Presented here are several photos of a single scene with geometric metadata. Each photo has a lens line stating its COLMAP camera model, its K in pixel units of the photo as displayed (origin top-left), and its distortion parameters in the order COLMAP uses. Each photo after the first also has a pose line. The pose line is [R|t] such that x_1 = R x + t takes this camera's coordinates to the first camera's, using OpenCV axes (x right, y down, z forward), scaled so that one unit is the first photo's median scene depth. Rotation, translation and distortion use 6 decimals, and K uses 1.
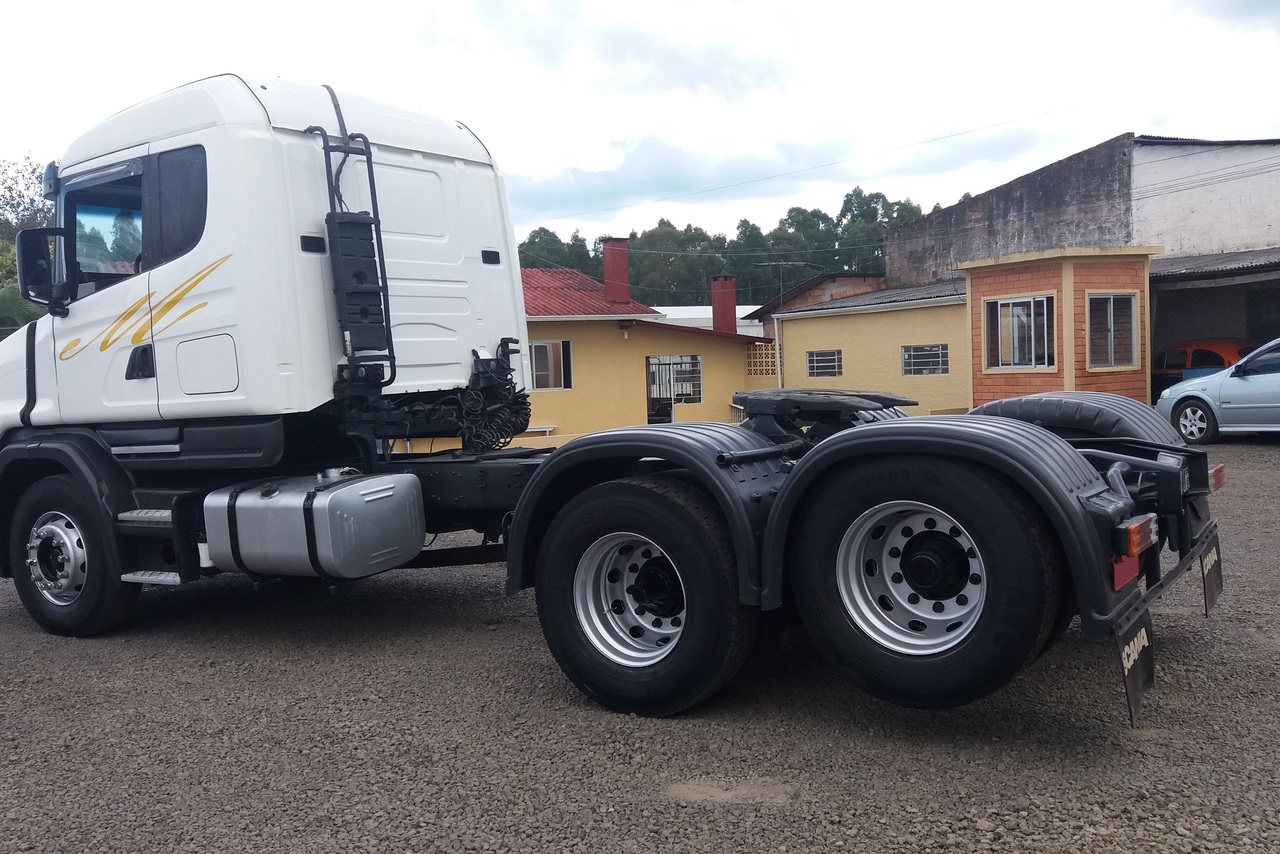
lens RADIAL K [[1311.1, 0, 639.1], [0, 1311.1, 367.2], [0, 0, 1]] dist [0.176288, -0.001331]
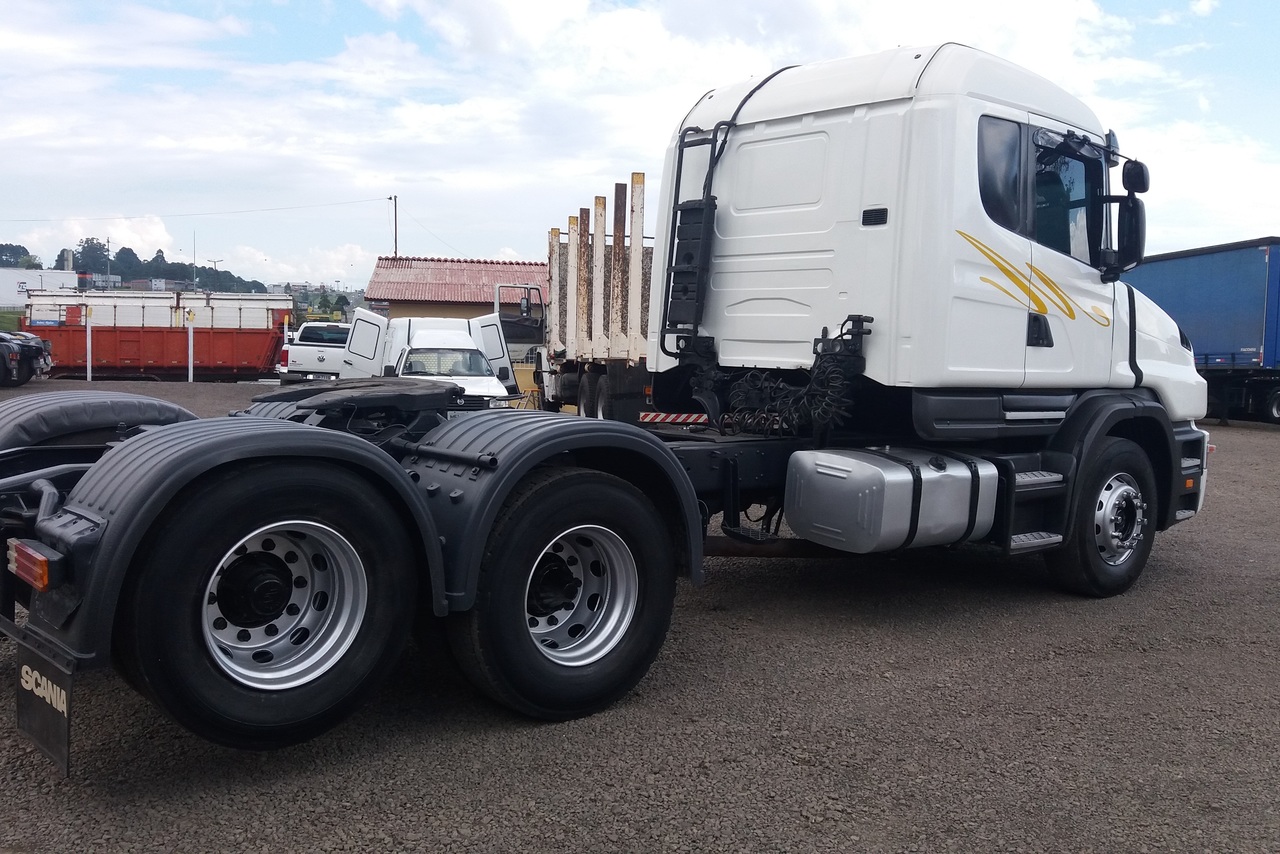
lens RADIAL K [[1227.9, 0, 640.0], [0, 1227.9, 427.0], [0, 0, 1]] dist [0.059562, -0.009408]
pose [[-0.296697, 0.111365, -0.948456, 0.721287], [-0.016783, 0.992416, 0.121777, -0.046670], [0.954824, 0.052049, -0.292578, 1.147665]]
